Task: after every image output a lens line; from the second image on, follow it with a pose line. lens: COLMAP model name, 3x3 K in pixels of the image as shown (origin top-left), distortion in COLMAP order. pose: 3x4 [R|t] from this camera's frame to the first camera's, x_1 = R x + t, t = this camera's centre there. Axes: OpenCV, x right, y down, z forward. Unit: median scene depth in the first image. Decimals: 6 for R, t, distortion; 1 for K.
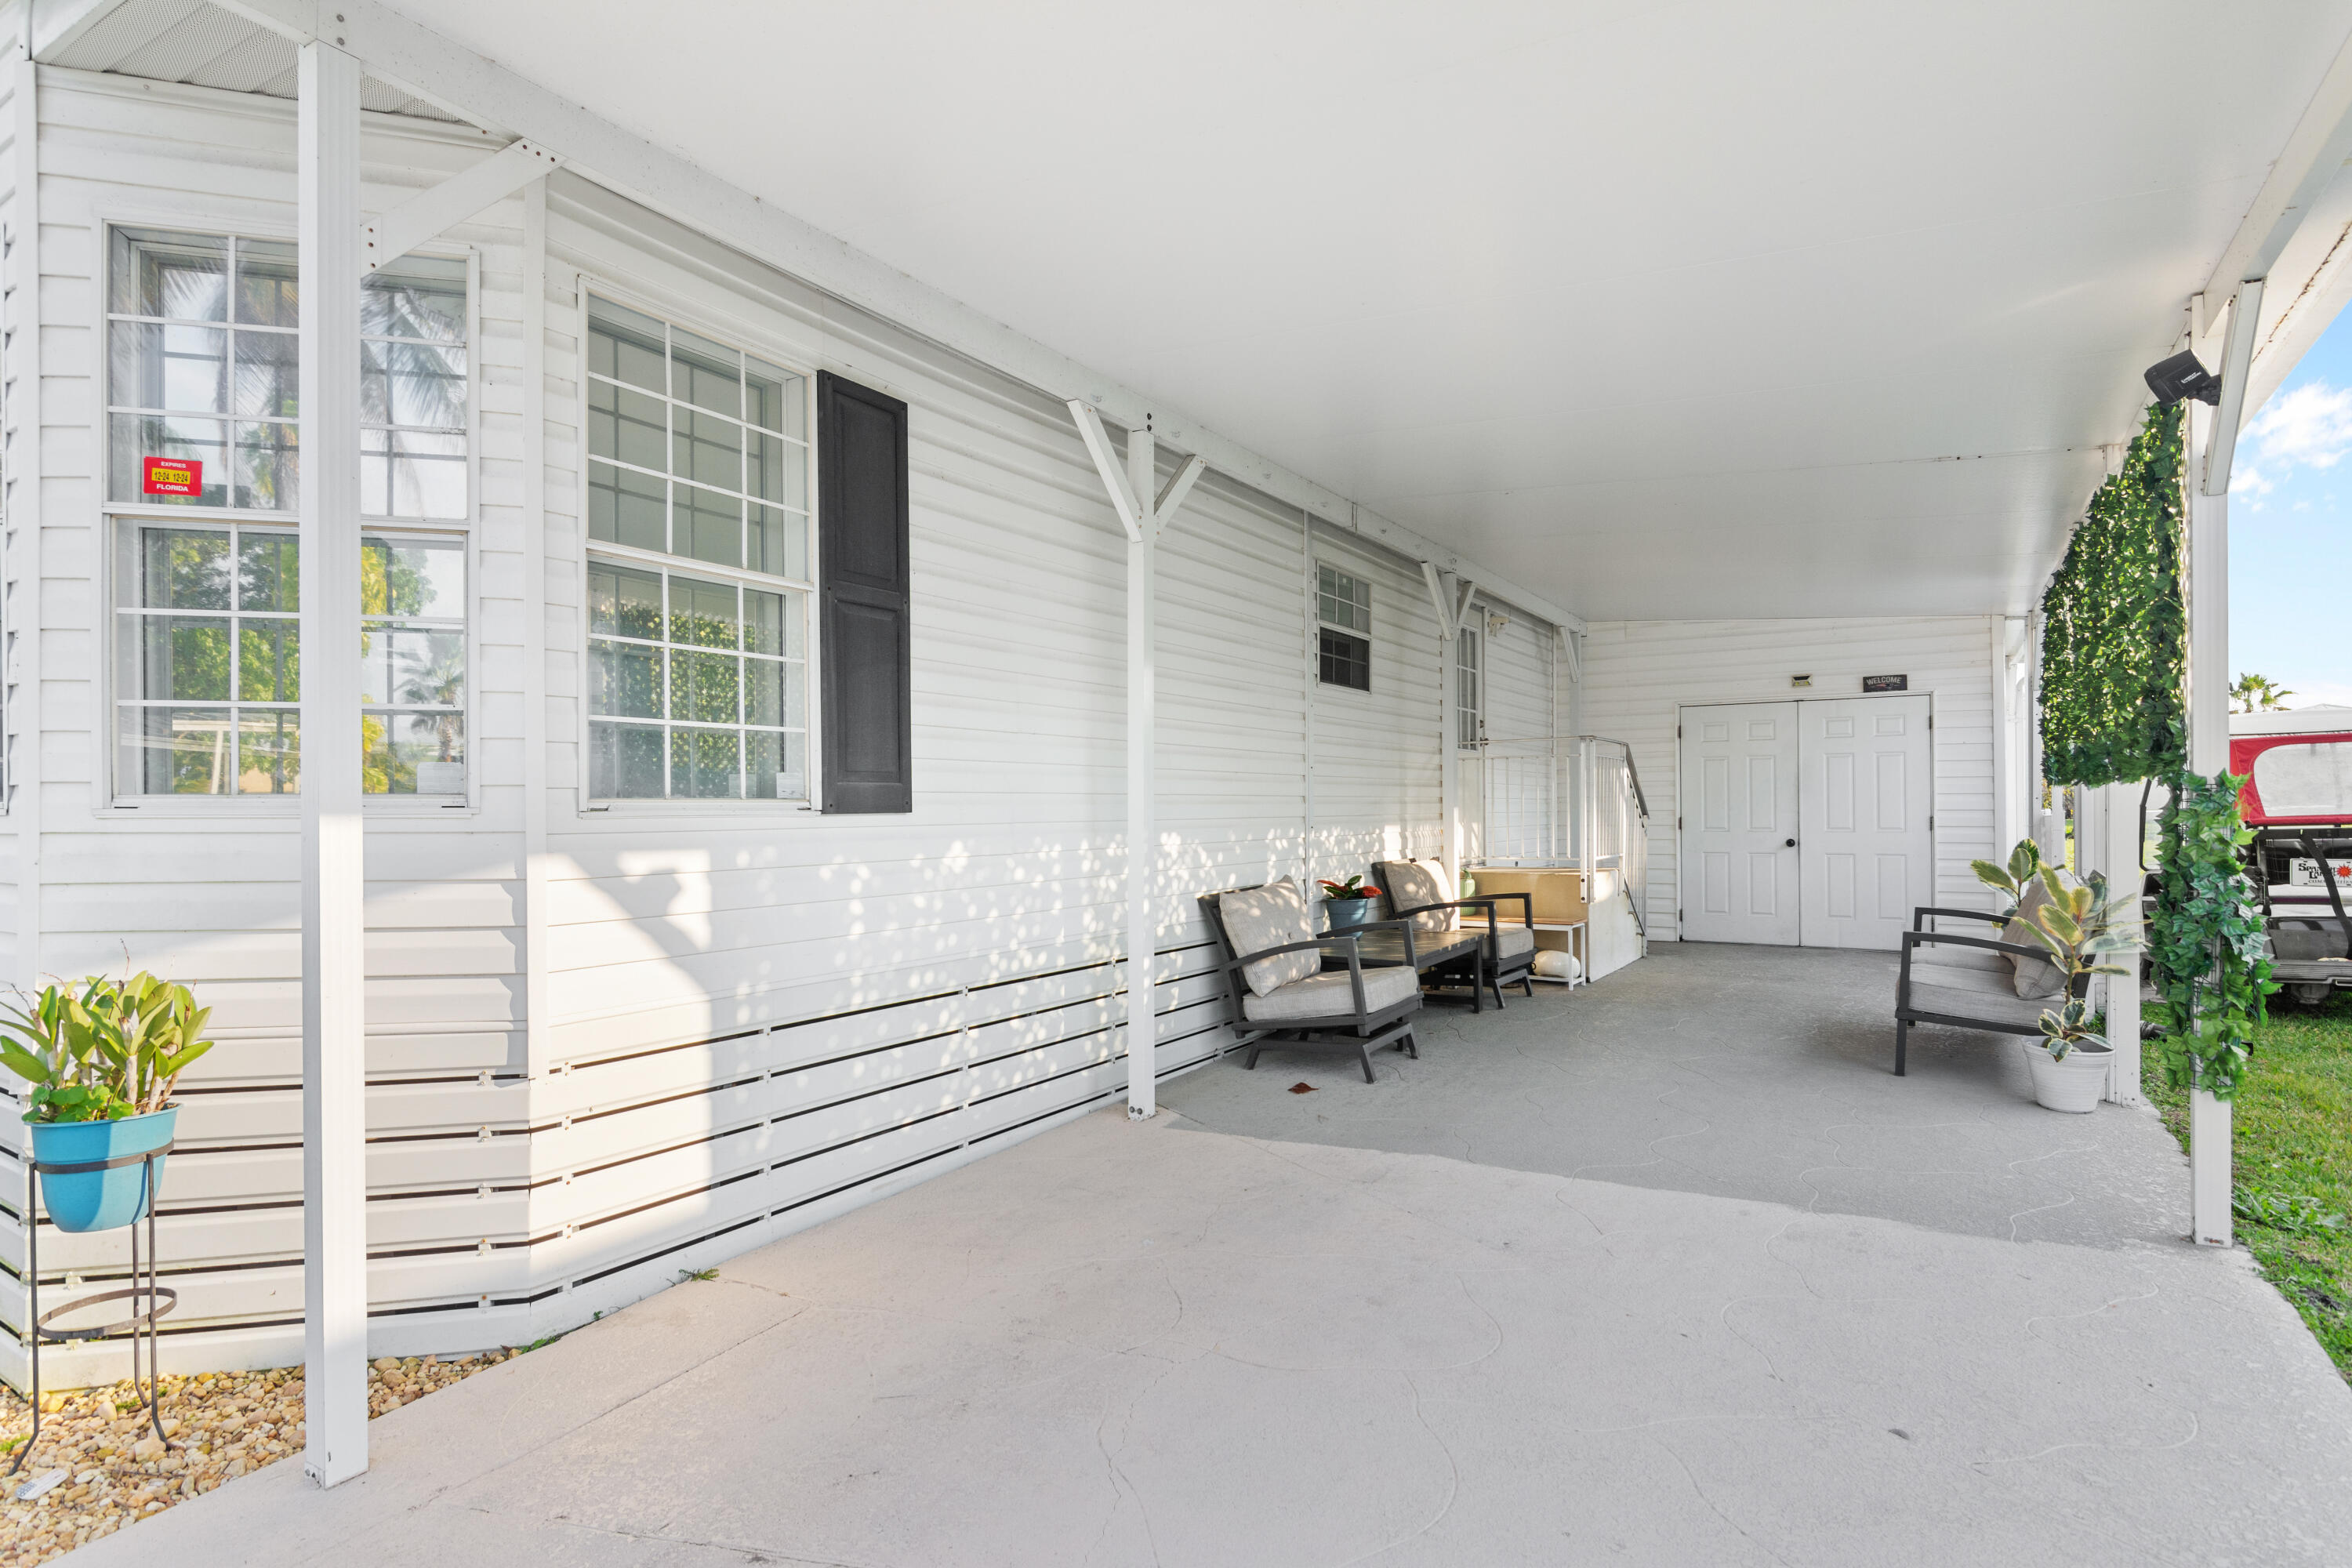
lens RADIAL K [[1231.7, 0, 1185.3], [0, 1231.7, 786.0], [0, 0, 1]] dist [-0.000392, 0.000235]
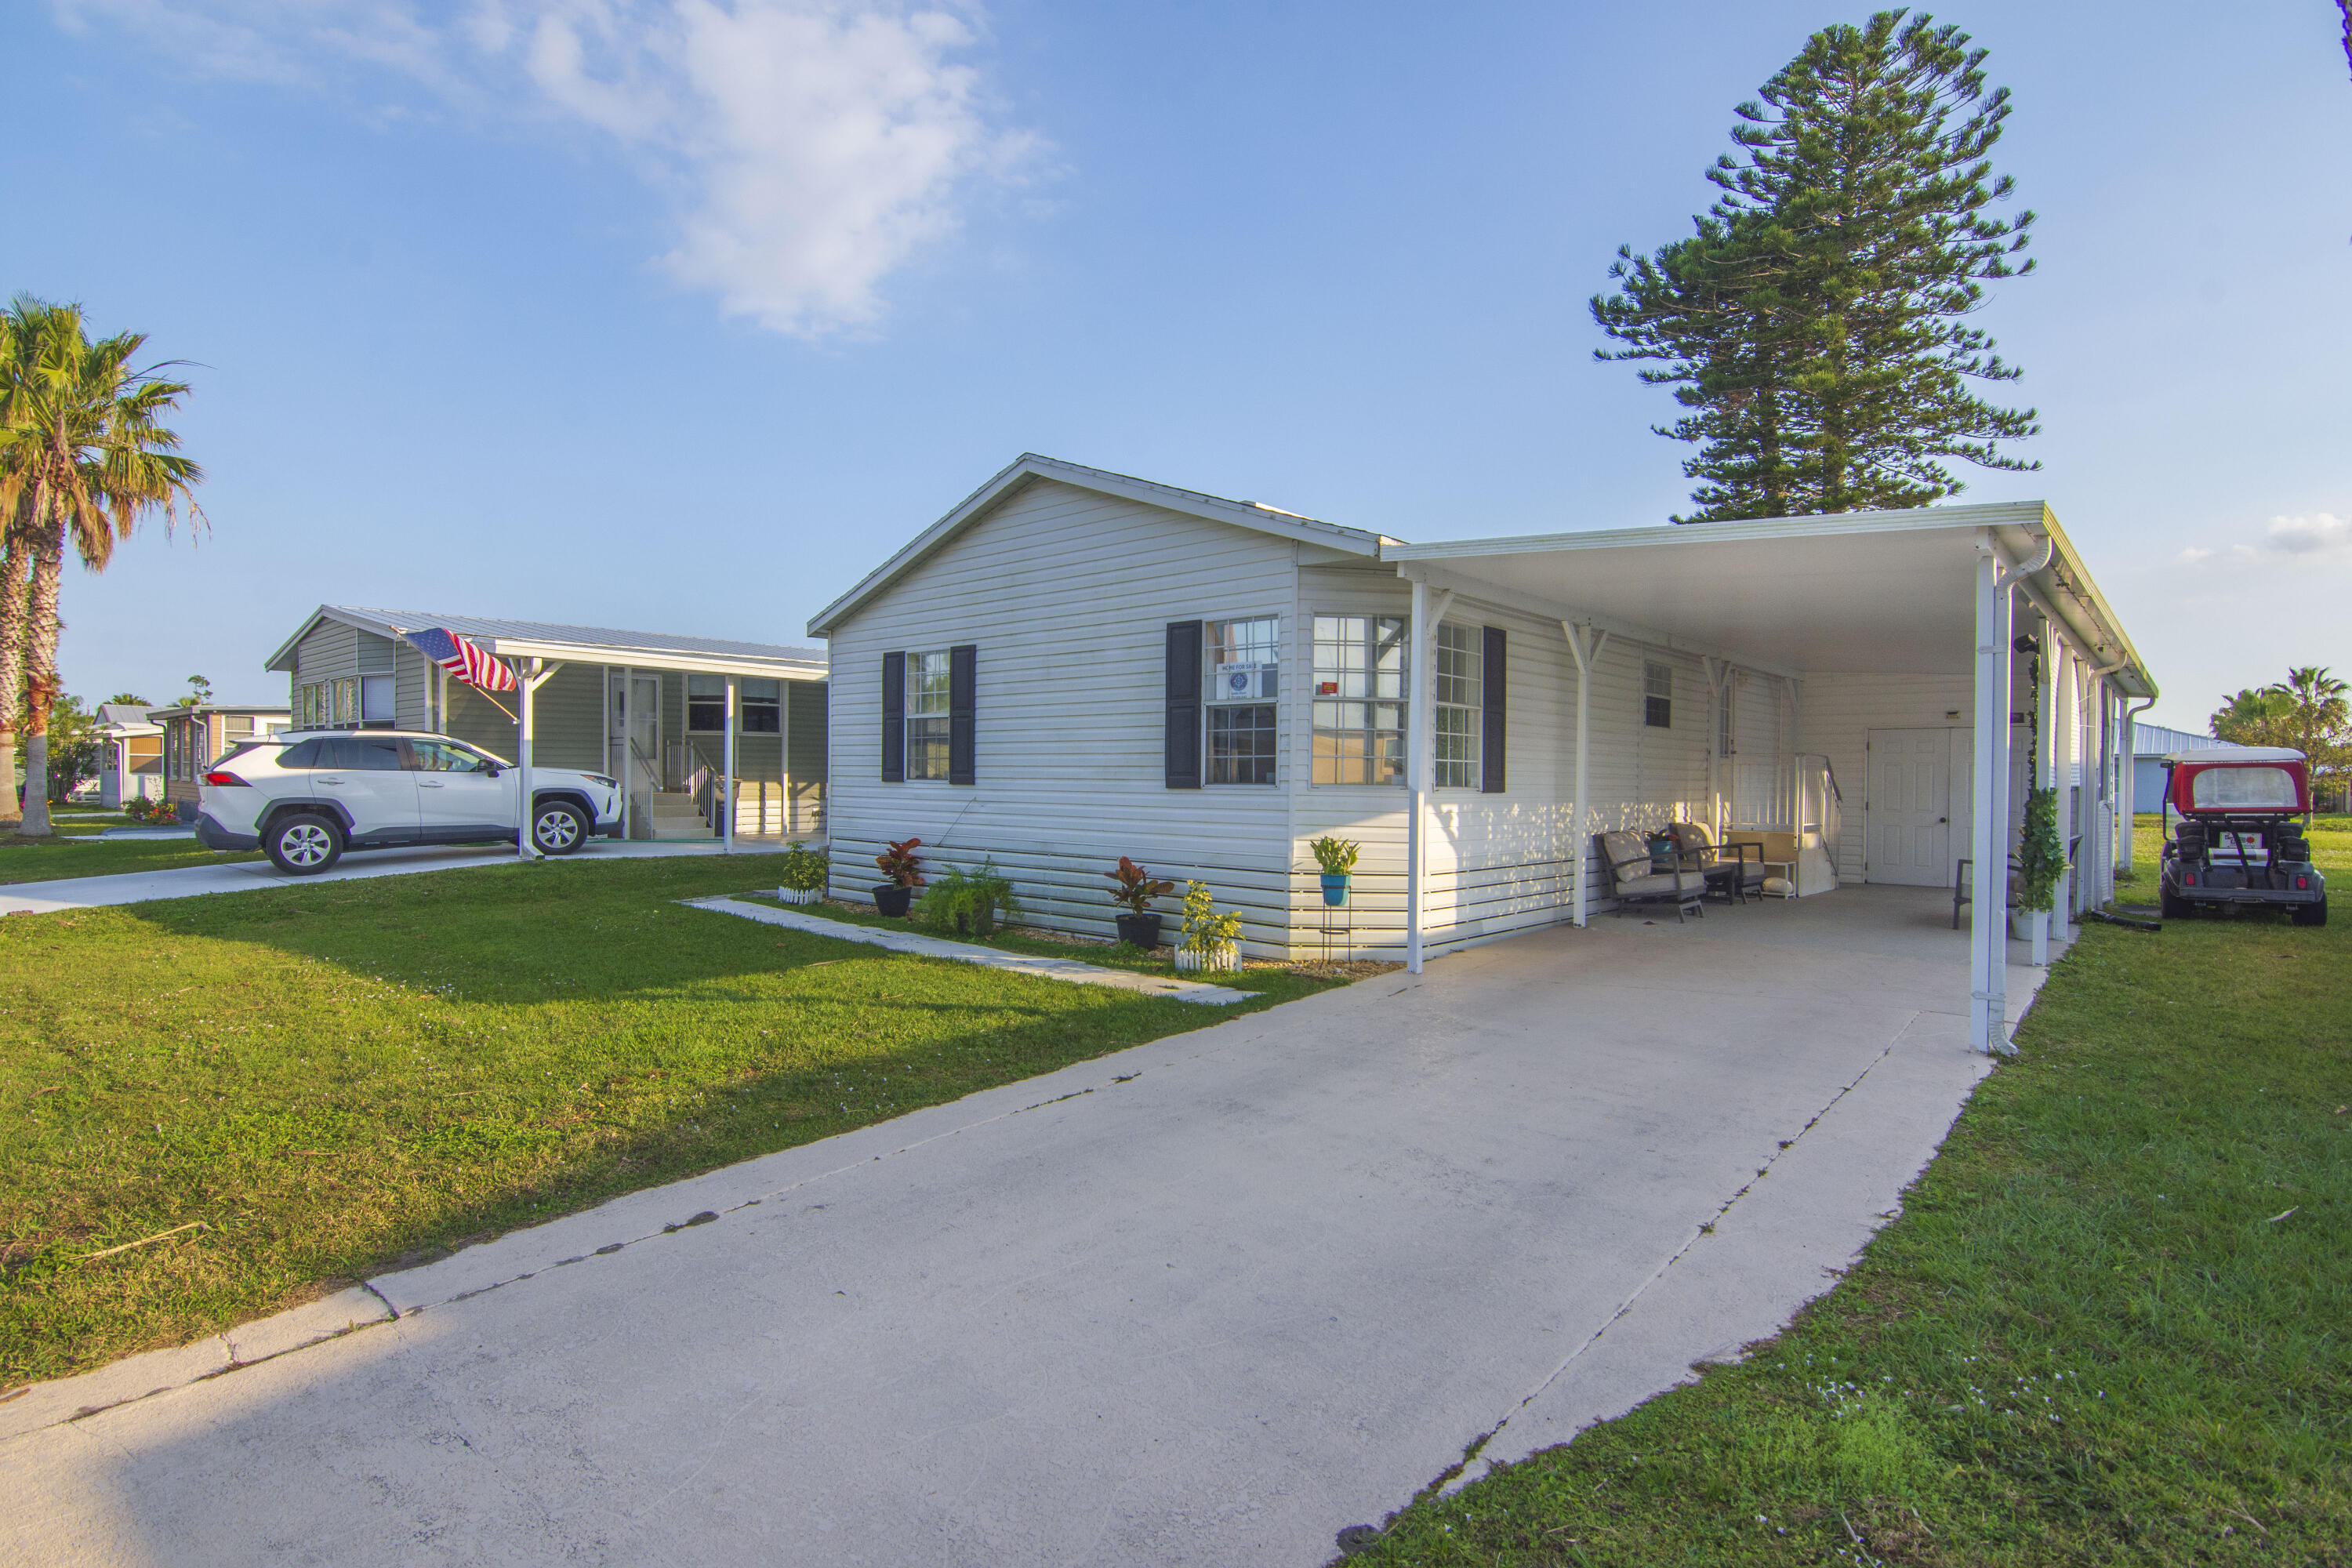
lens RADIAL K [[1187.3, 0, 1171.0], [0, 1187.3, 778.3], [0, 0, 1]] dist [-0.001339, -0.015044]
pose [[0.982772, 0.018322, -0.183912, -0.280264], [-0.015556, 0.999743, 0.016471, -0.023374], [0.184166, -0.013326, 0.982805, -0.953145]]
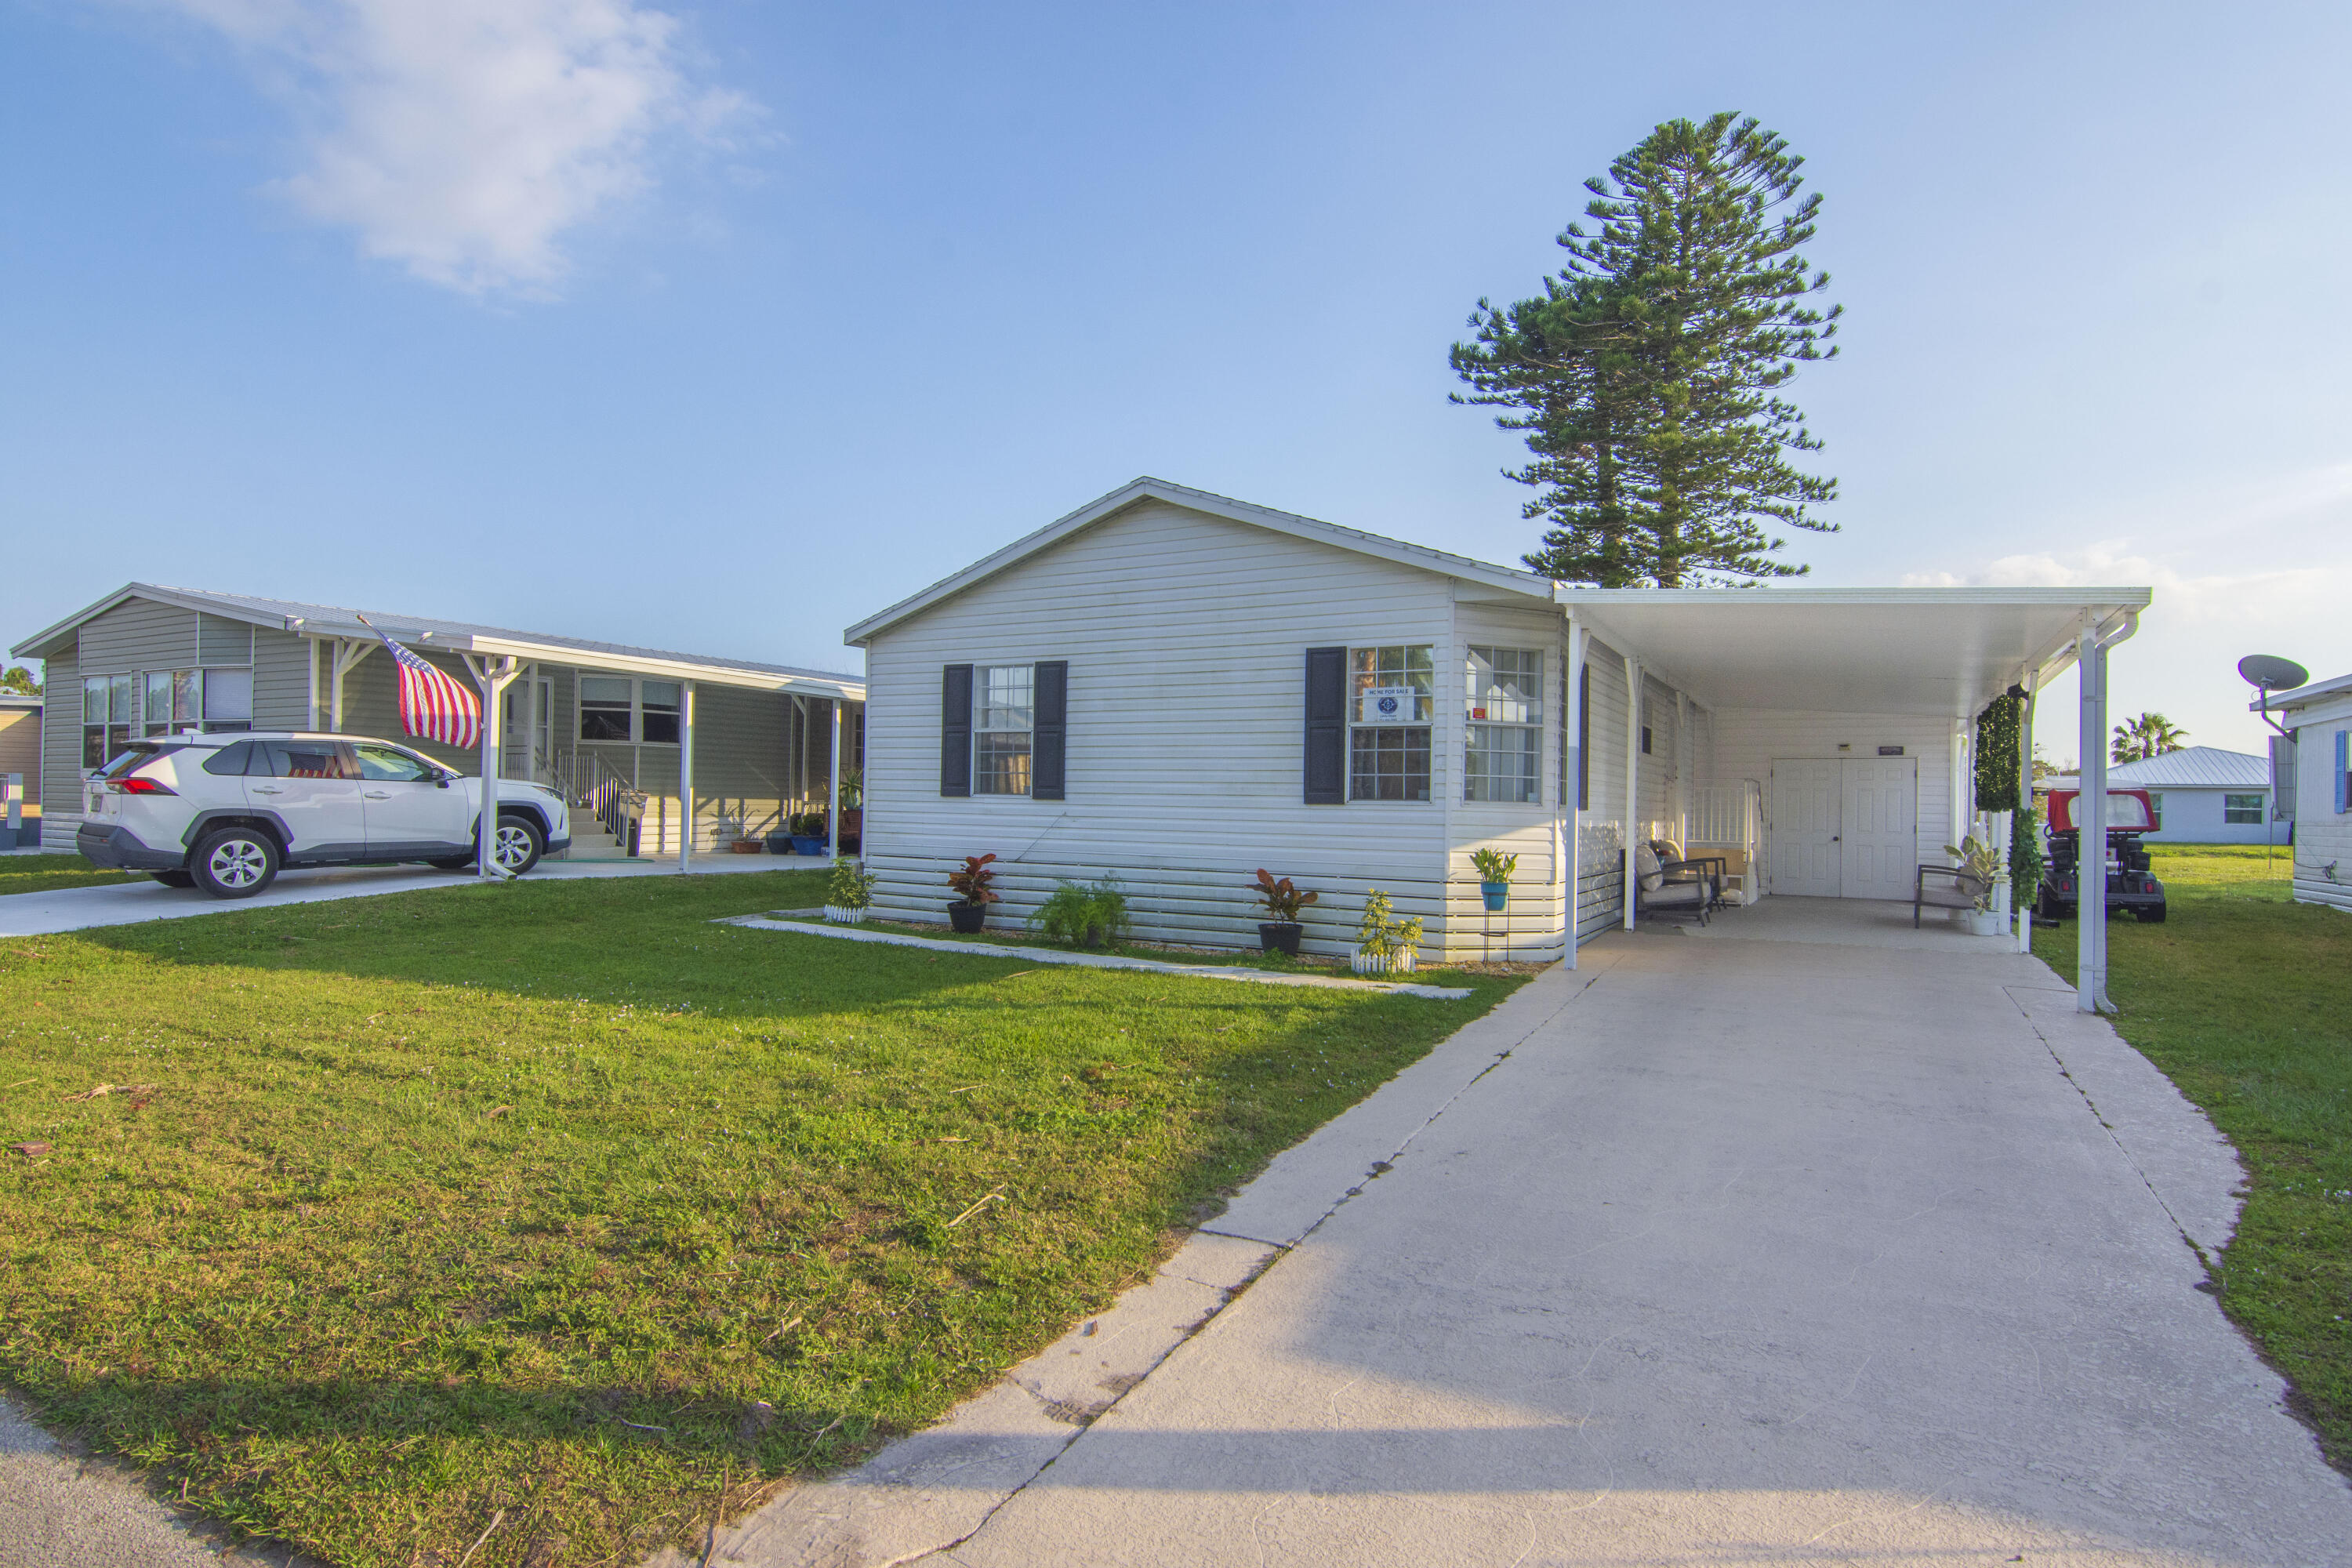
lens RADIAL K [[1253.4, 0, 1167.6], [0, 1253.4, 779.0], [0, 0, 1]] dist [0.002027, -0.026147]
pose [[0.999025, 0.027248, 0.034750, -0.800994], [-0.027050, 0.999615, -0.006143, -0.004098], [-0.034904, 0.005197, 0.999377, -1.145070]]
